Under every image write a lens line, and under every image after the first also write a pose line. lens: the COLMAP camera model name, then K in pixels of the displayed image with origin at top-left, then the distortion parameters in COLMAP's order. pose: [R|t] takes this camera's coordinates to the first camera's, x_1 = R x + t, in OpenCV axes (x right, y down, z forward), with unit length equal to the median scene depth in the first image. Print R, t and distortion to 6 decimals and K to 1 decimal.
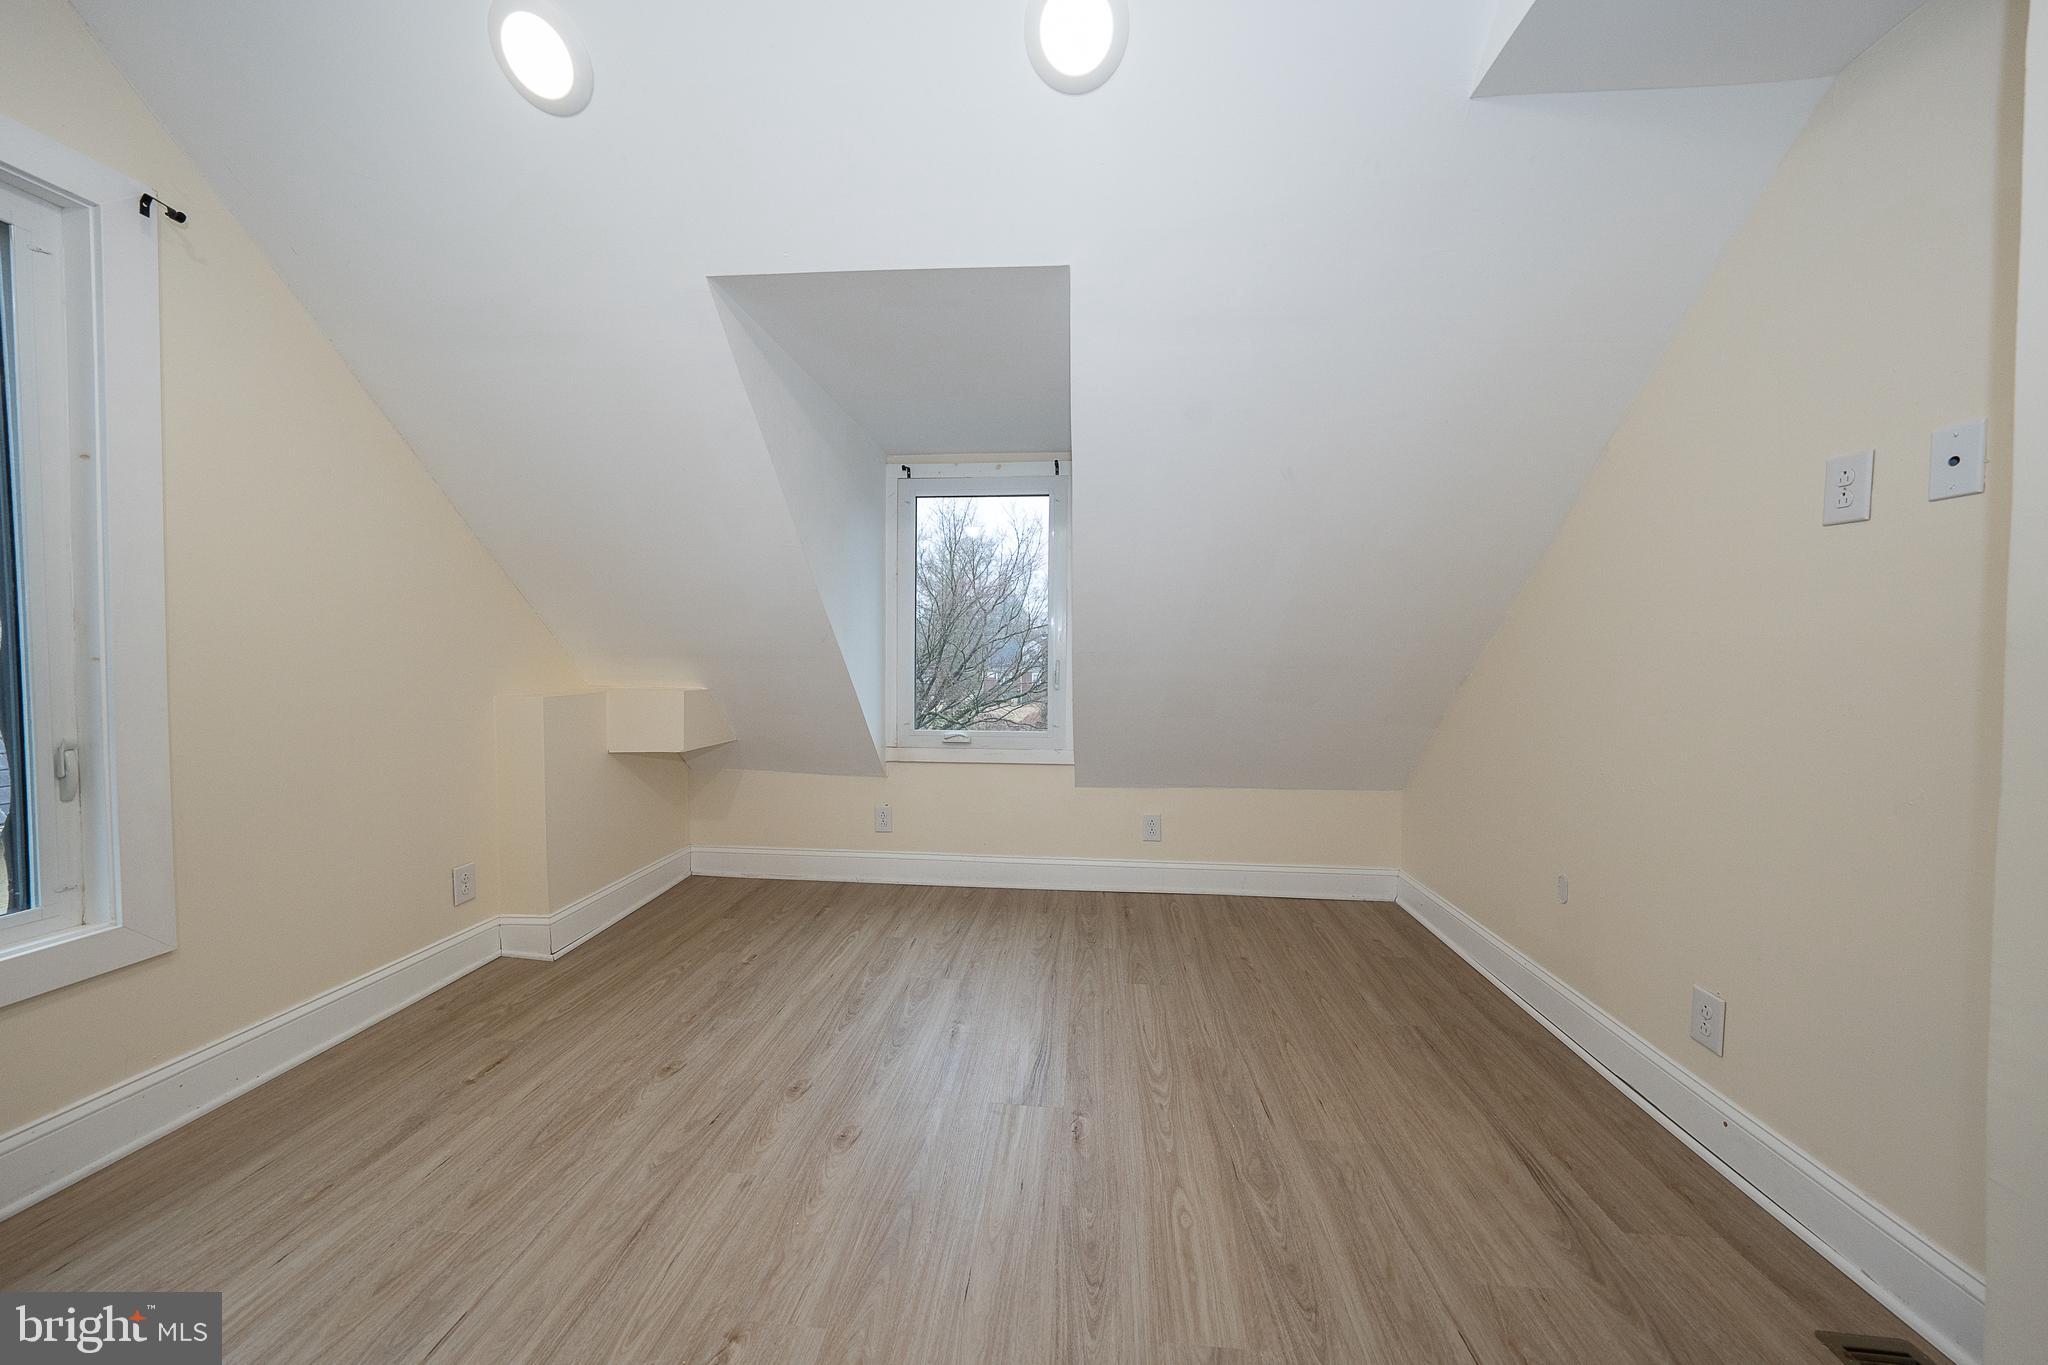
lens RADIAL K [[704.4, 0, 1023.5], [0, 704.4, 675.0], [0, 0, 1]] dist [-0.032649, 0.007321]
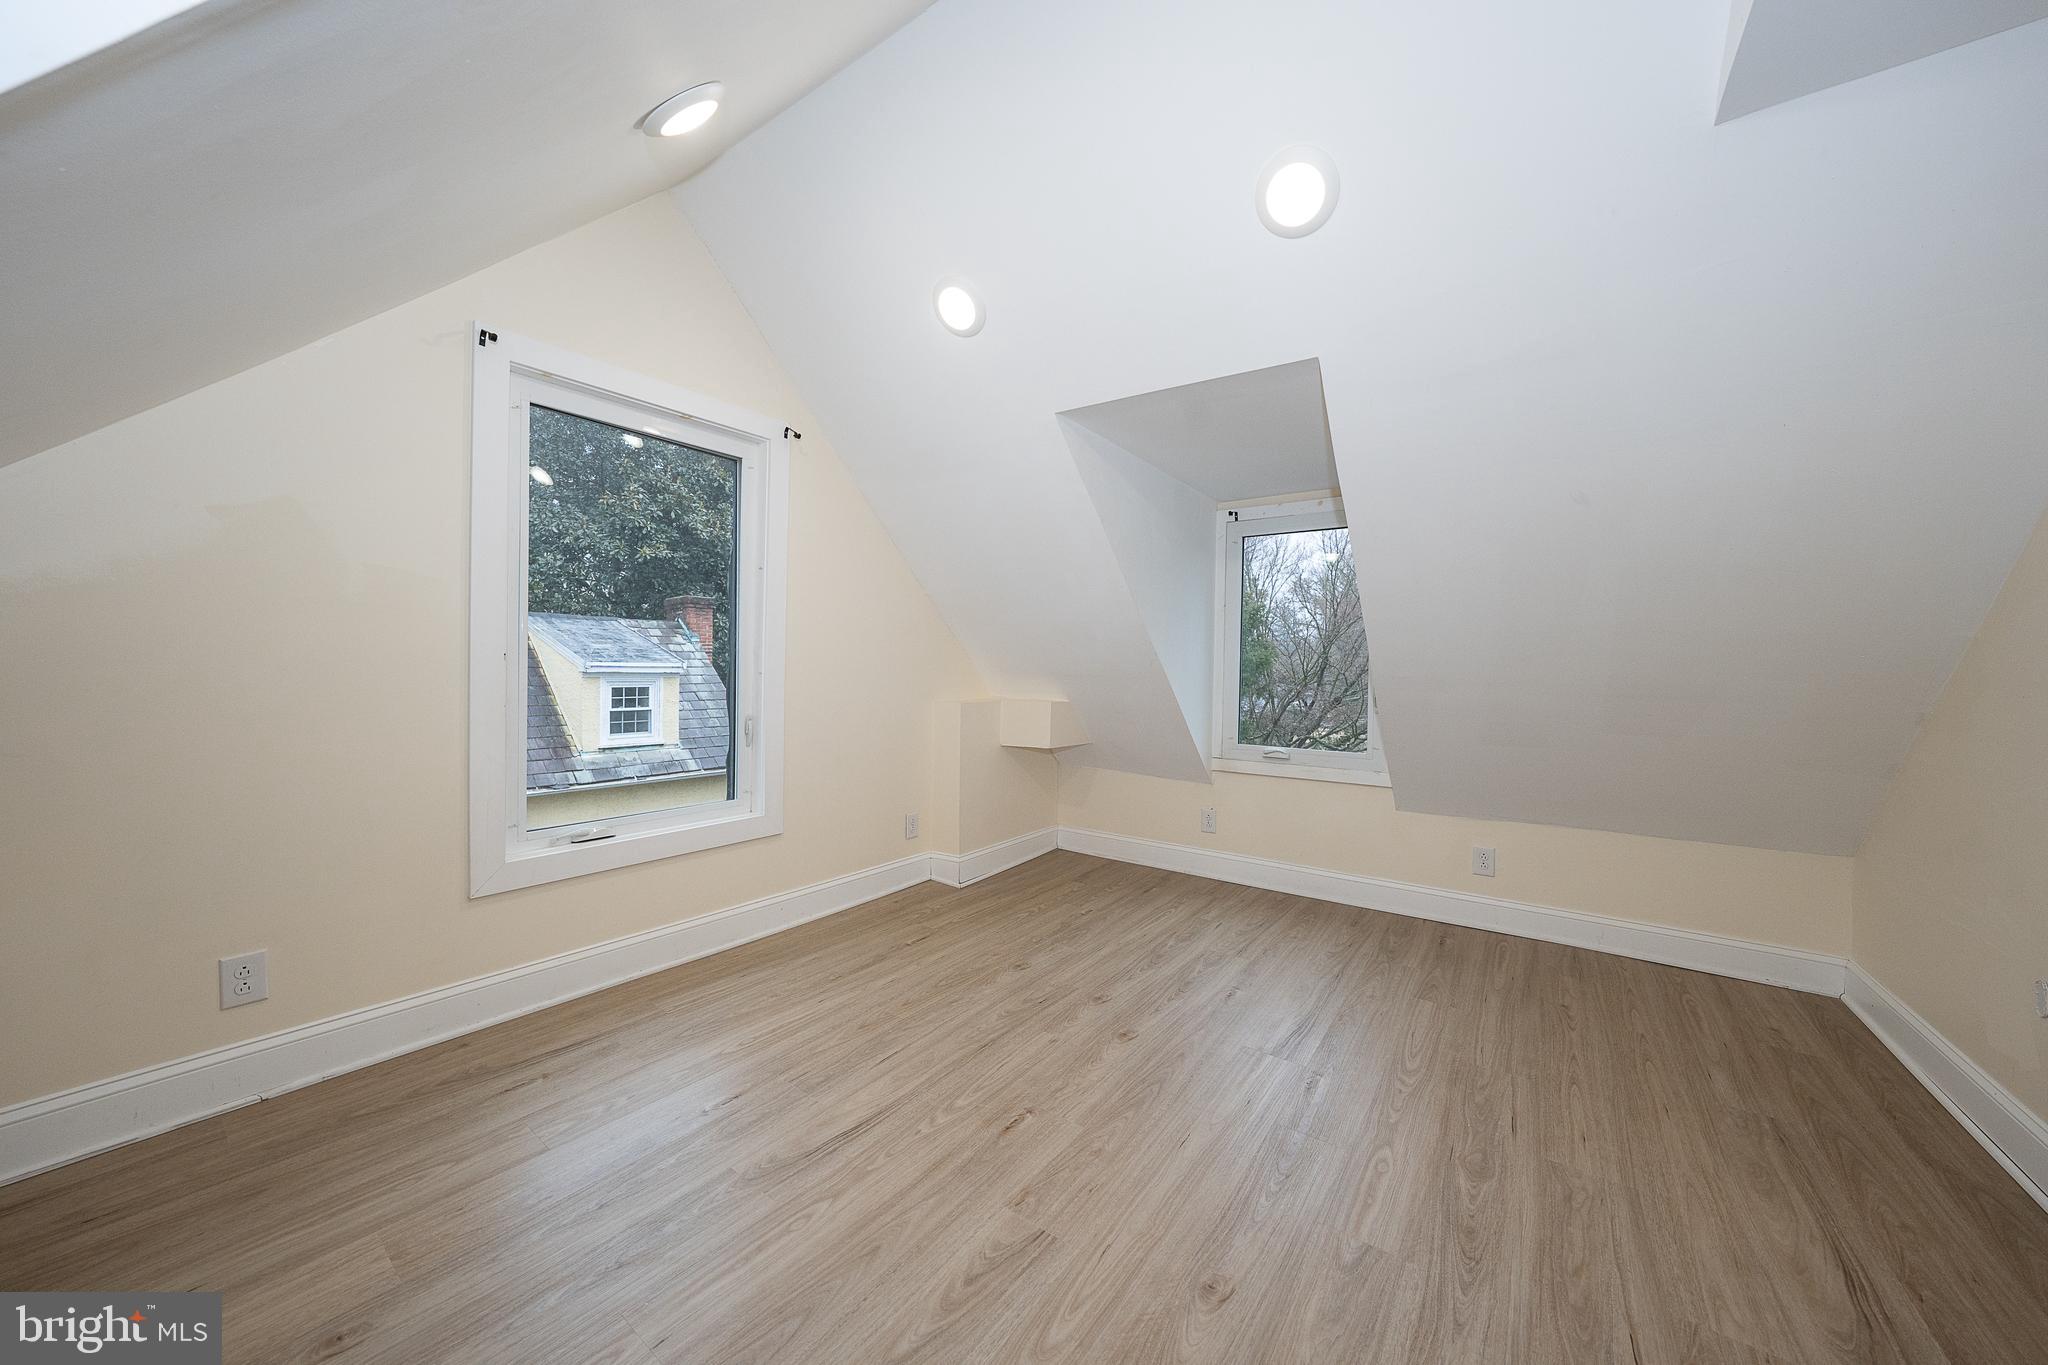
lens RADIAL K [[704.4, 0, 1023.5], [0, 704.4, 675.0], [0, 0, 1]] dist [-0.032649, 0.007321]
pose [[0.856423, 0.011577, -0.516145, 0.215378], [-0.027529, 0.999350, -0.023263, 0.005415], [0.515540, 0.034132, 0.856185, -0.230765]]
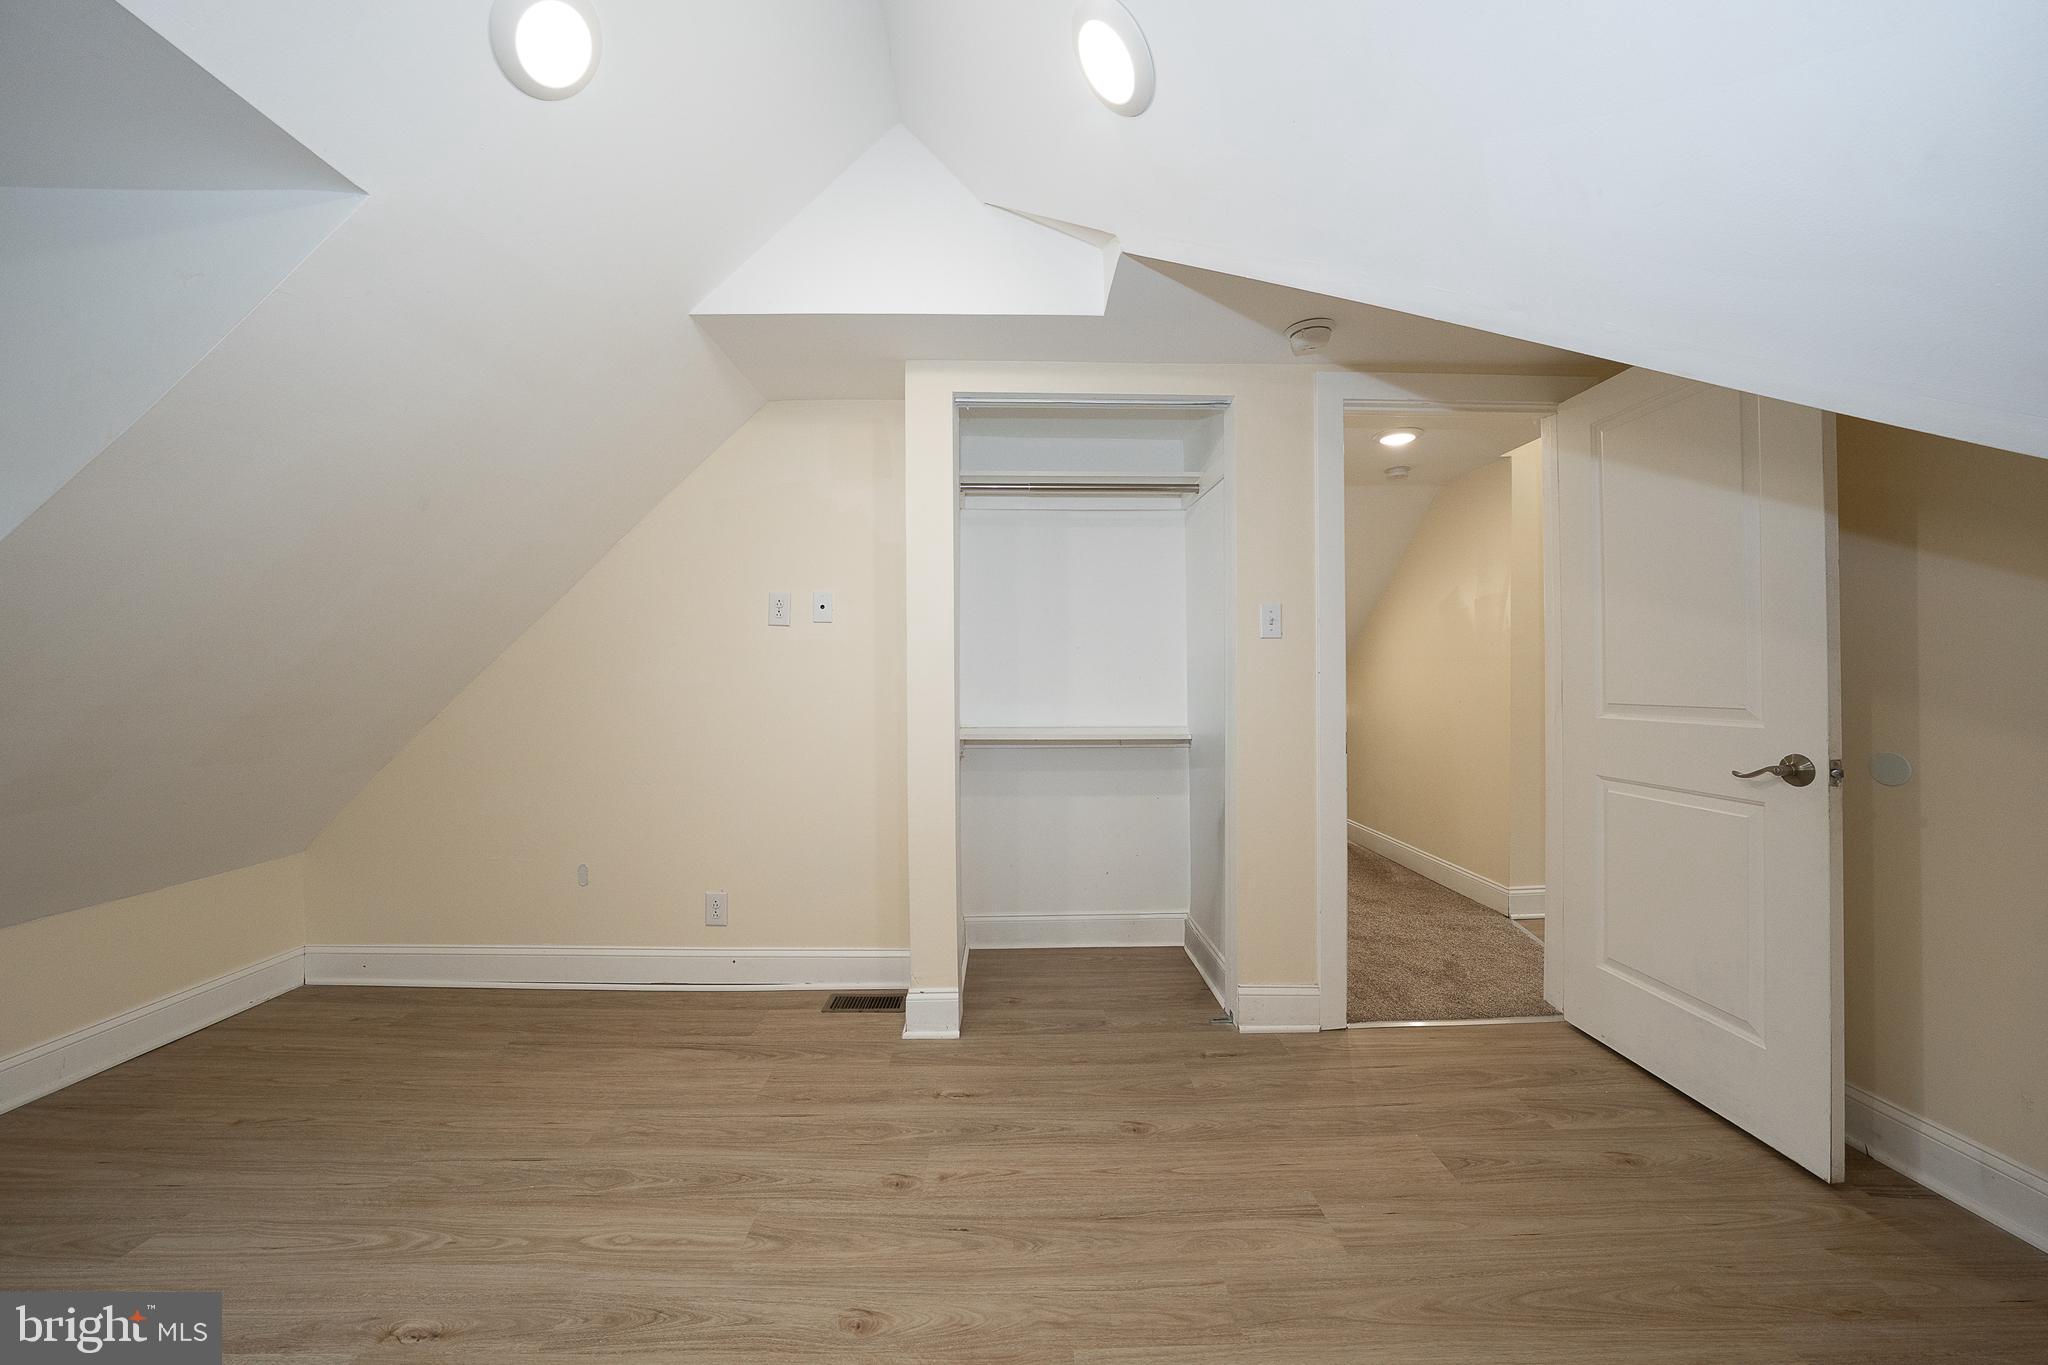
lens RADIAL K [[704.4, 0, 1023.5], [0, 704.4, 675.0], [0, 0, 1]] dist [-0.032649, 0.007321]
pose [[-0.112496, -0.002016, 0.993650, -0.615740], [0.031816, 0.999478, 0.005630, -0.042928], [-0.993143, 0.032247, -0.112373, 0.337581]]
